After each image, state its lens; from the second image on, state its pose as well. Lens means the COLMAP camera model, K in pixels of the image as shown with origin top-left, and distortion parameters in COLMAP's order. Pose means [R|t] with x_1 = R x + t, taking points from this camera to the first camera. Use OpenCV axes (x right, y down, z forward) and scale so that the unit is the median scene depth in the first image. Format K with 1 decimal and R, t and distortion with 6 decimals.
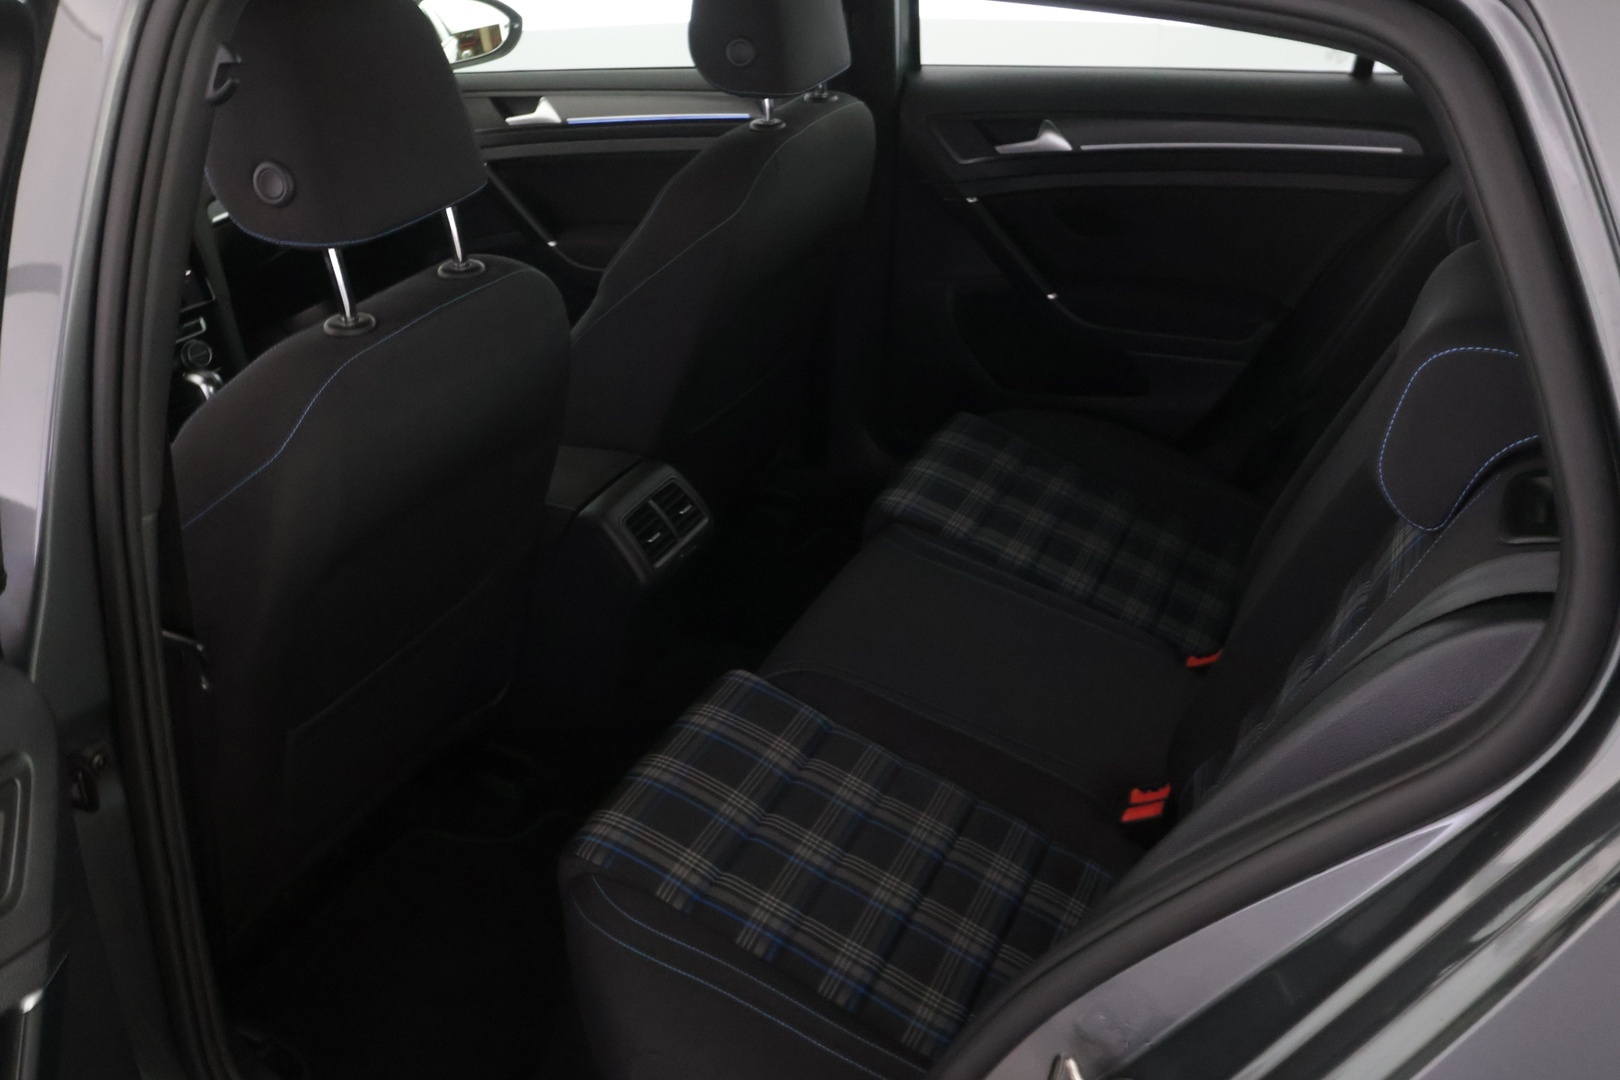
lens RADIAL K [[1491.4, 0, 810.0], [0, 1491.4, 540.0], [0, 0, 1]] dist [0.012304, -0.012890]
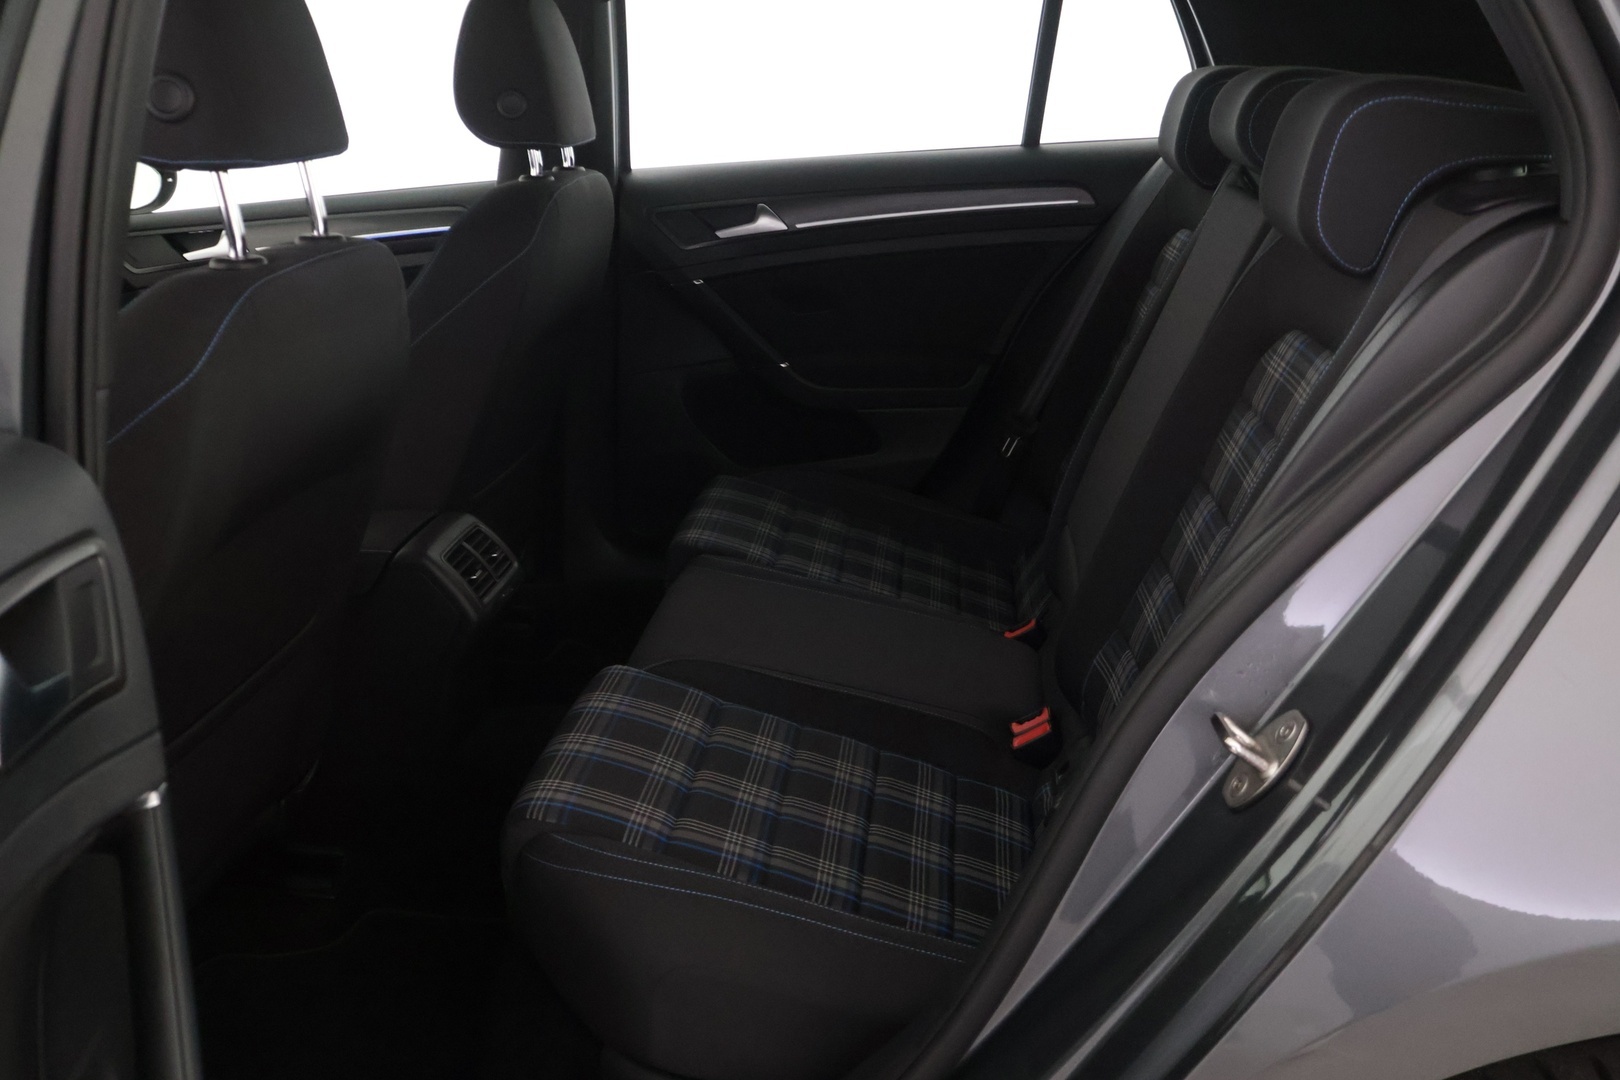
lens RADIAL K [[1491.4, 0, 810.0], [0, 1491.4, 540.0], [0, 0, 1]] dist [0.012304, -0.012890]
pose [[0.946065, -0.093819, 0.310096, -0.191948], [0.152179, 0.973676, -0.169695, 0.167377], [-0.286012, 0.207733, 0.935438, 0.036119]]
